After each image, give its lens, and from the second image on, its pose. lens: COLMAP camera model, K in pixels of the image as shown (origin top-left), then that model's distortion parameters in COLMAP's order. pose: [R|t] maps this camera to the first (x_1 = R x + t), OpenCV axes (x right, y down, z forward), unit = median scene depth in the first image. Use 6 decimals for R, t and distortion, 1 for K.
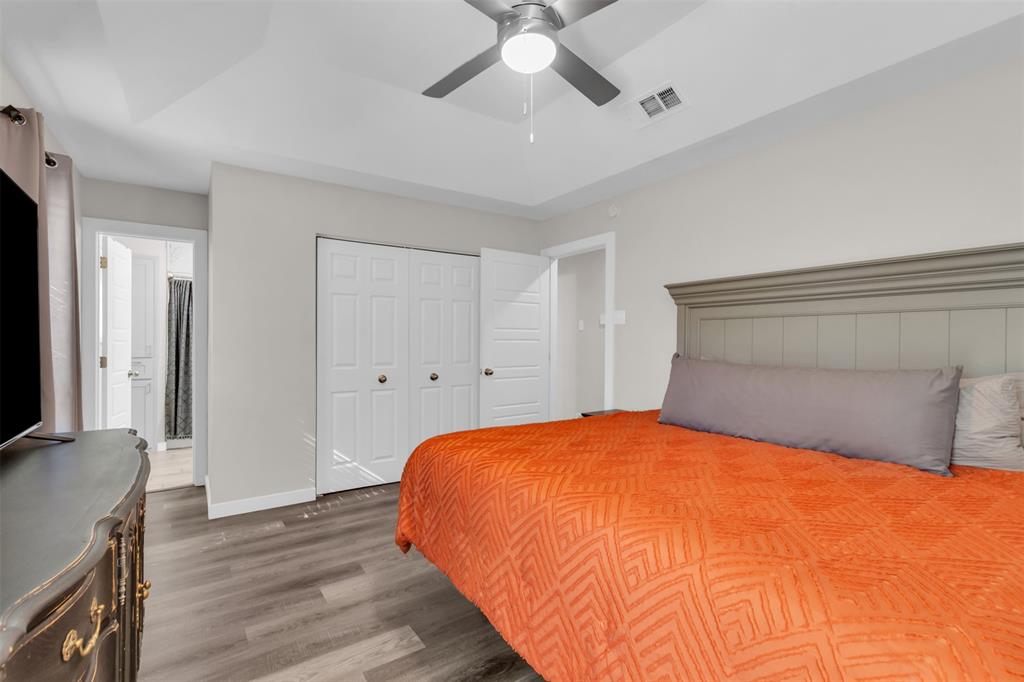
lens RADIAL K [[470.7, 0, 503.0], [0, 470.7, 342.0], [0, 0, 1]] dist [0.003040, -0.001830]
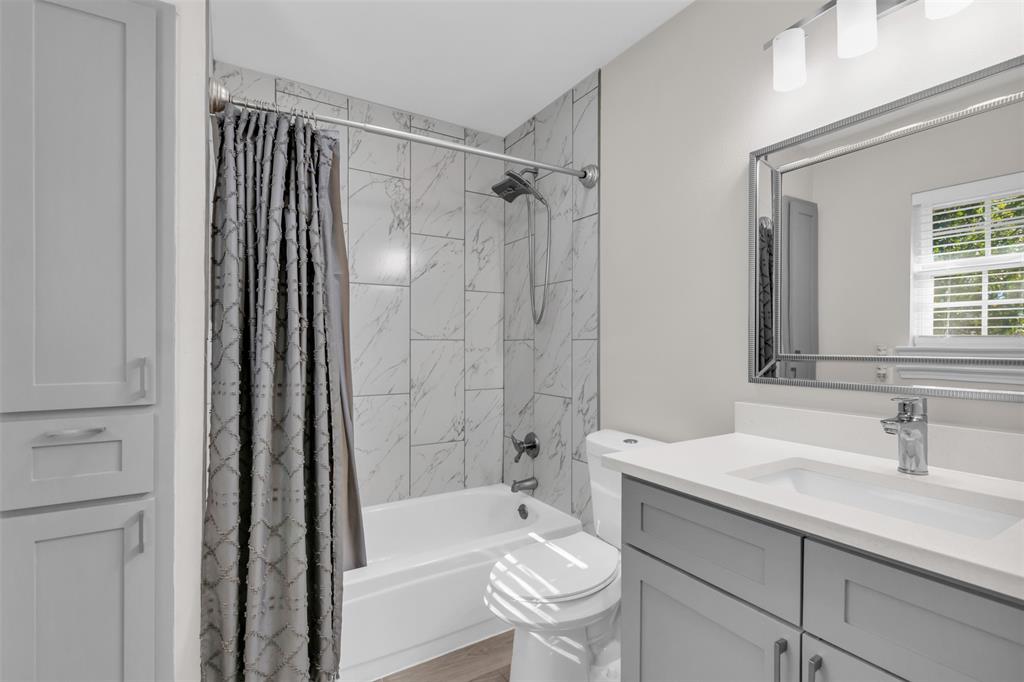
lens RADIAL K [[470.7, 0, 513.9], [0, 470.7, 344.4], [0, 0, 1]] dist [0.003040, -0.001830]
pose [[0.997579, -0.004793, -0.069371, -0.524860], [0.004627, 0.999986, -0.002545, 0.001538], [0.069382, 0.002218, 0.997588, 0.749493]]
